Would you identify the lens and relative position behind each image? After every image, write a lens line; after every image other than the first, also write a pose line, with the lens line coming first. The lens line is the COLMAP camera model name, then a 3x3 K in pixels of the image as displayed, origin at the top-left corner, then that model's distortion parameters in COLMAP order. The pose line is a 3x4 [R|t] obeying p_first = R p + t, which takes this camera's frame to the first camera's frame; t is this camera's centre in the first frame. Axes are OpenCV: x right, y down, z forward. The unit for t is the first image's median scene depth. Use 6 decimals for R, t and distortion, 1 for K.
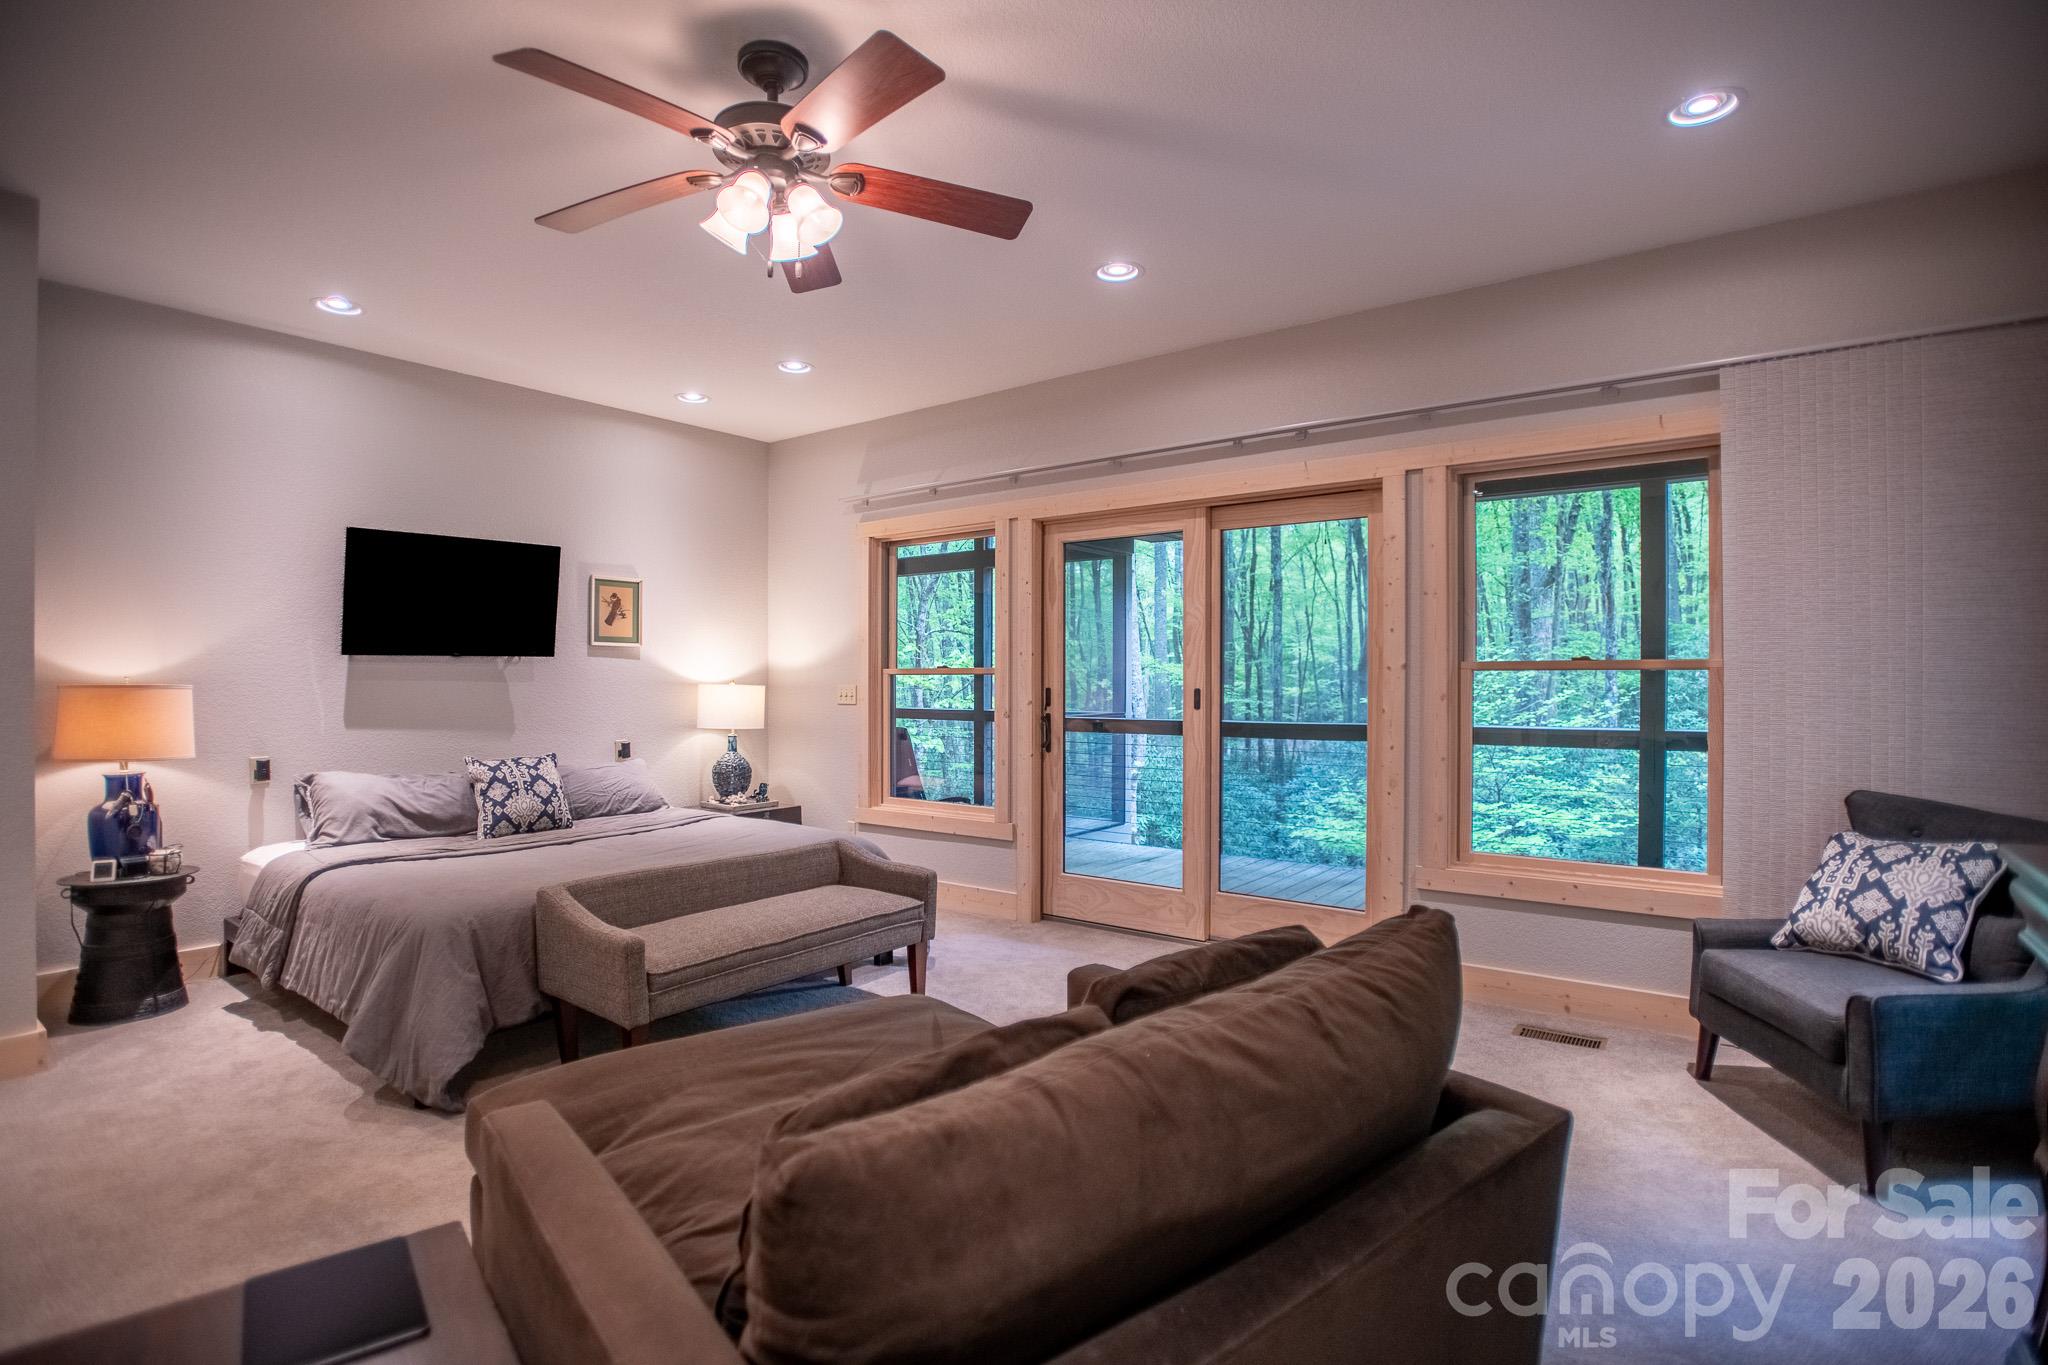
lens RADIAL K [[1005.8, 0, 1028.2], [0, 1005.8, 674.1], [0, 0, 1]] dist [-0.025547, 0.000597]
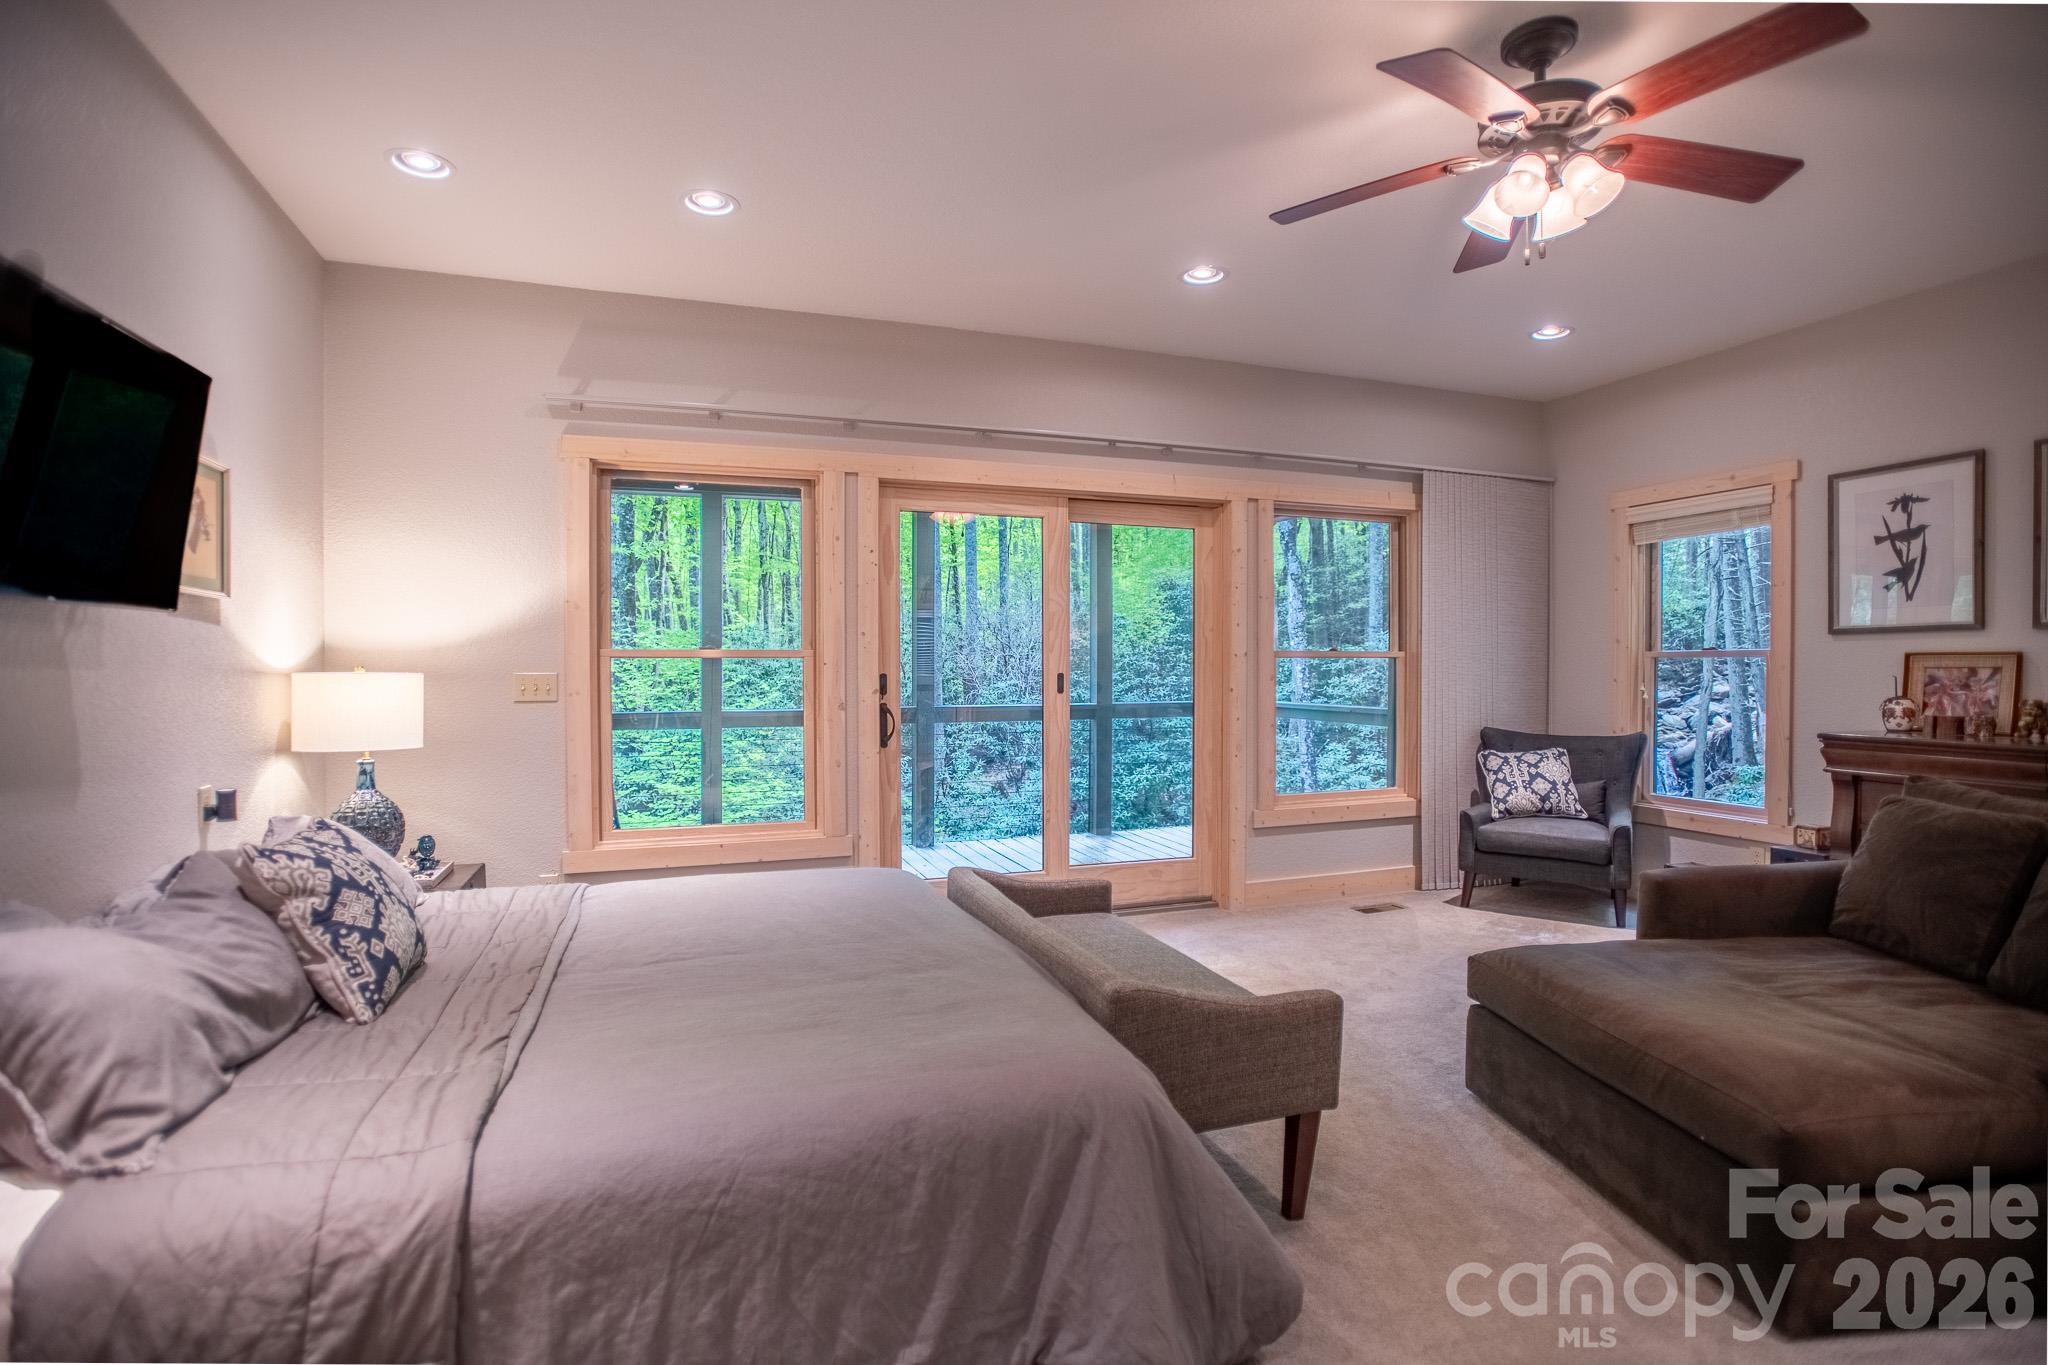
lens RADIAL K [[998.8, 0, 1030.0], [0, 998.8, 687.5], [0, 0, 1]] dist [-0.034380, 0.000253]
pose [[0.542697, -0.014824, 0.839798, -0.725087], [-0.001666, 0.999823, 0.018726, 0.010016], [-0.839927, -0.011561, 0.542576, 0.479288]]
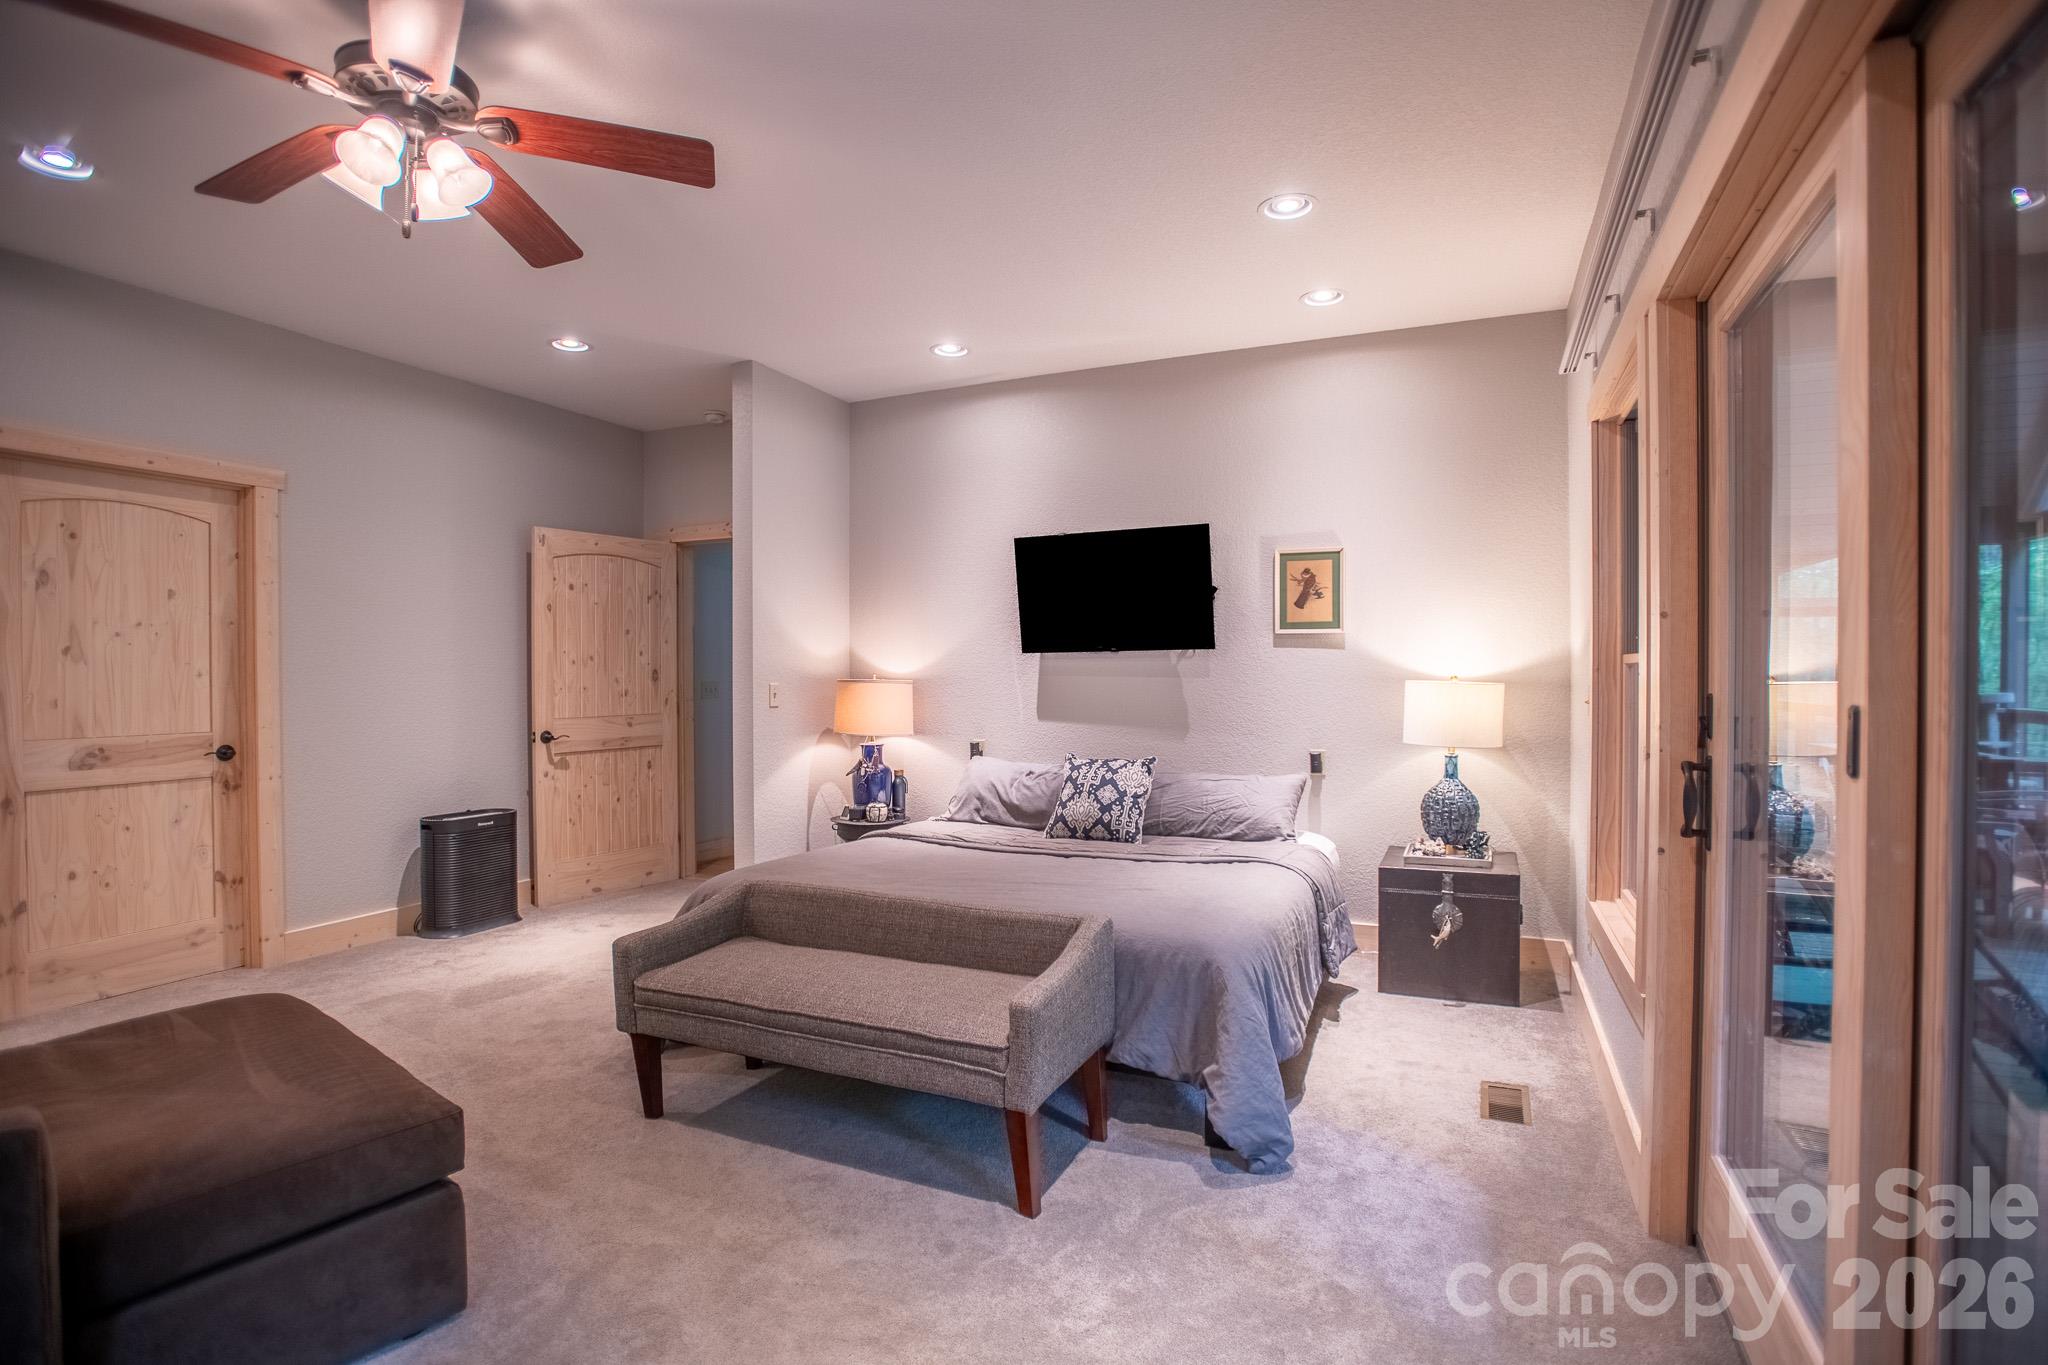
lens RADIAL K [[1005.8, 0, 1028.2], [0, 1005.8, 674.1], [0, 0, 1]] dist [-0.025547, 0.000597]
pose [[0.239551, -0.001370, -0.970883, 0.394249], [0.009137, 0.999958, 0.000844, 0.002813], [0.970841, -0.009073, 0.239554, 0.712343]]
